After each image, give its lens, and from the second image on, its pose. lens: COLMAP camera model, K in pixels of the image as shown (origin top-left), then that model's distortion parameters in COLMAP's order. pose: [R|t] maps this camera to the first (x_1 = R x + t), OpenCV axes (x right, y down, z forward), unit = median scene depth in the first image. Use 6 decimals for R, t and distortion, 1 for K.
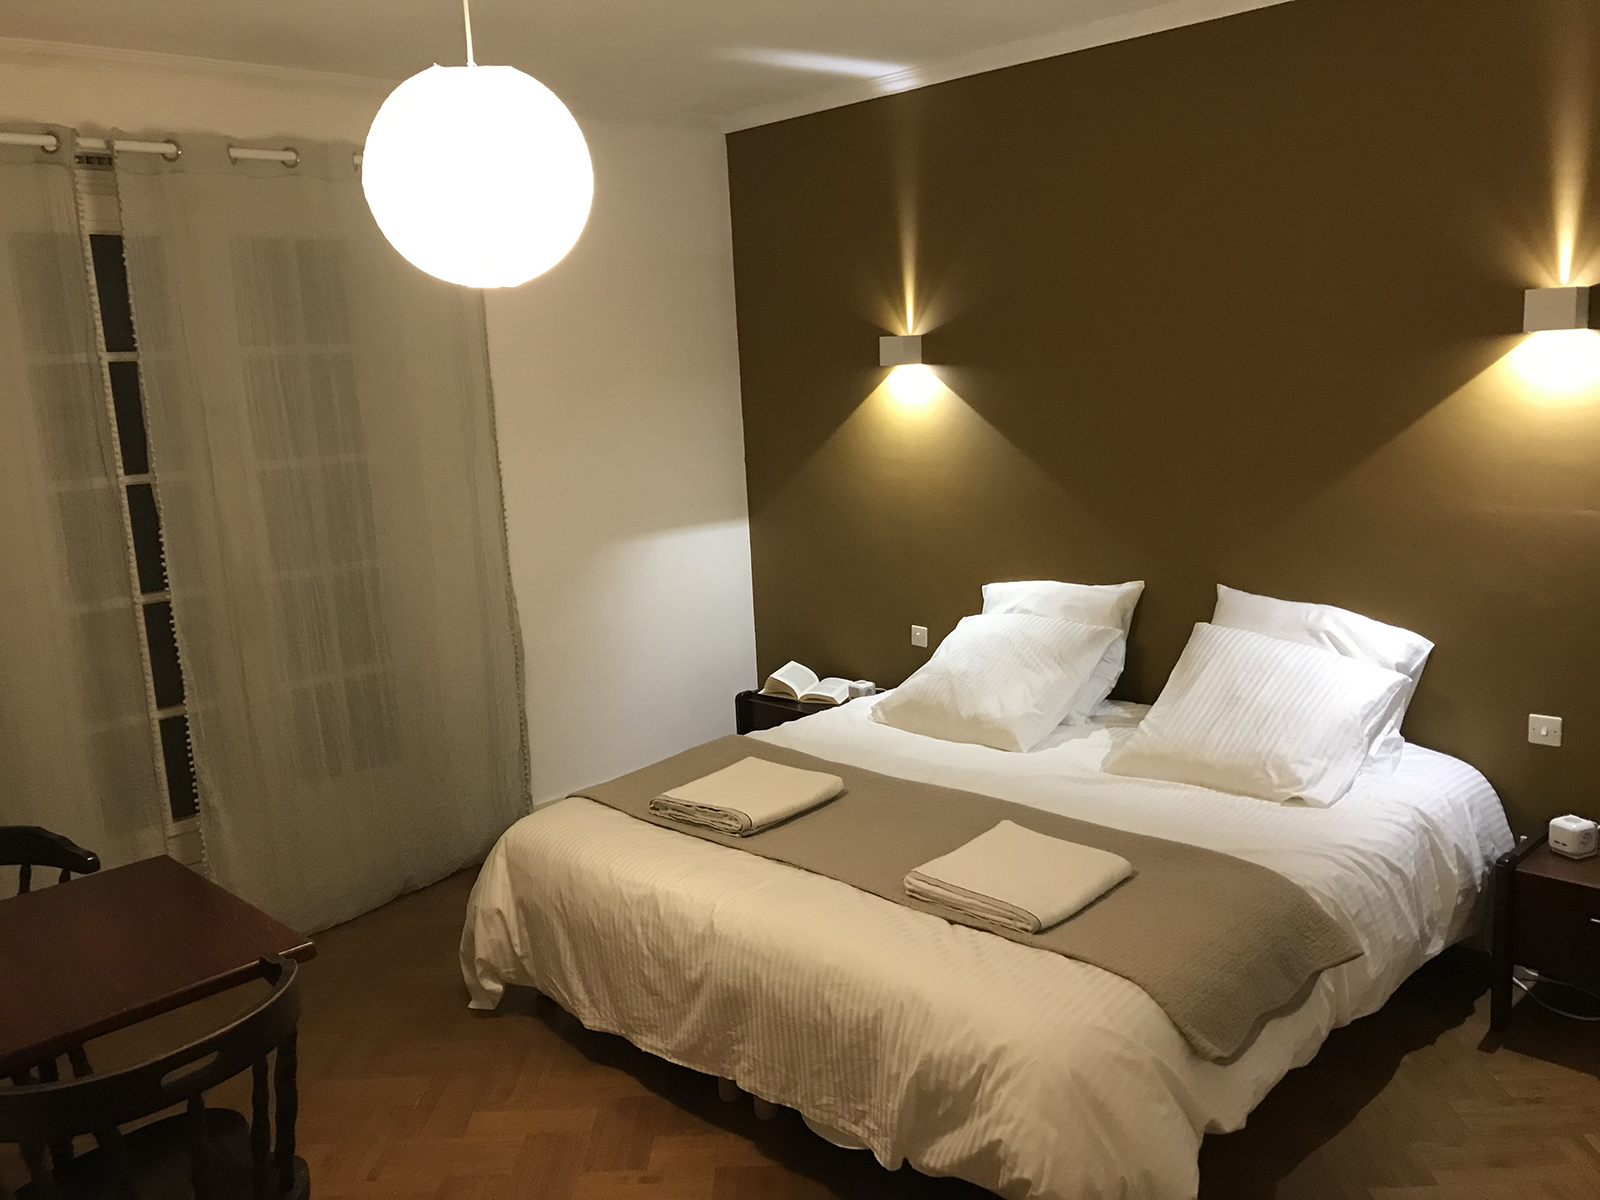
lens RADIAL K [[1317.0, 0, 801.3], [0, 1317.0, 582.0], [0, 0, 1]] dist [0.017496, -0.010315]
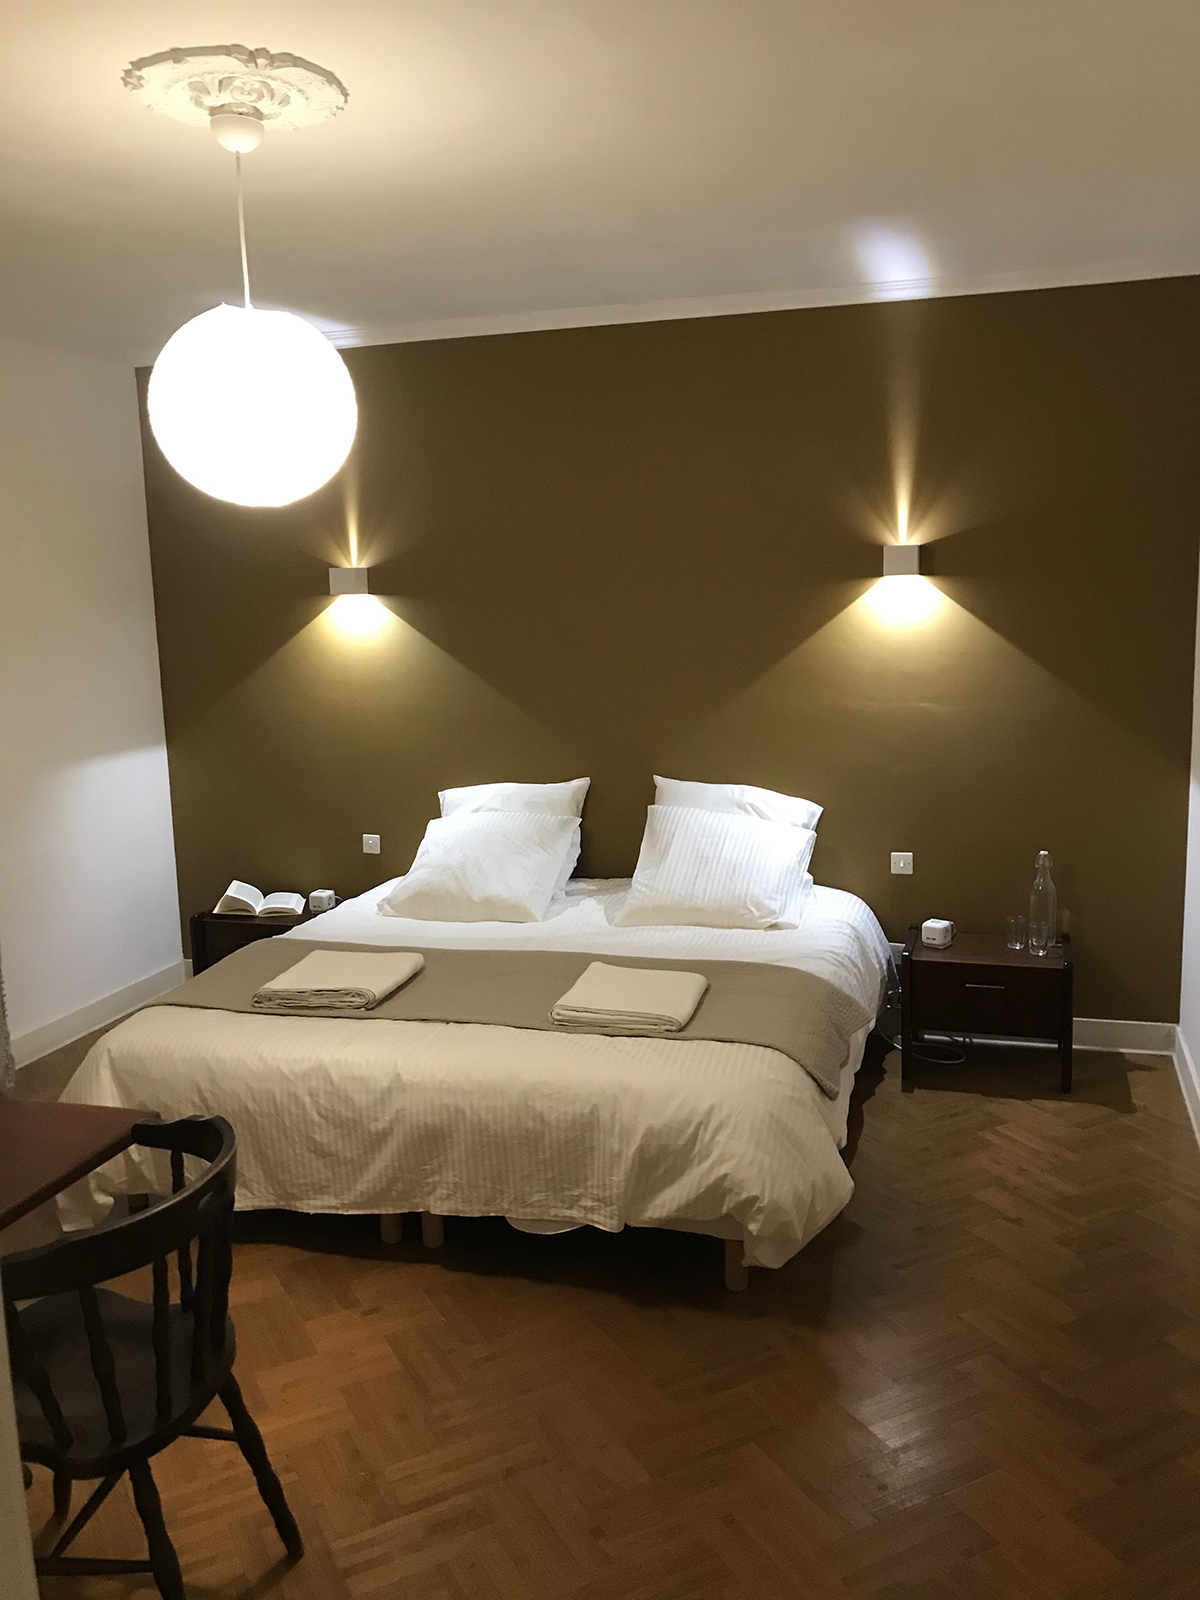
lens RADIAL K [[1292.5, 0, 600.0], [0, 1292.5, 800.0], [0, 0, 1]] dist [0.117074, -0.383611]
pose [[0.885986, -0.054819, 0.460460, -0.390456], [0.065816, 0.997801, -0.007846, 0.042095], [-0.459017, 0.037257, 0.887646, -0.069246]]
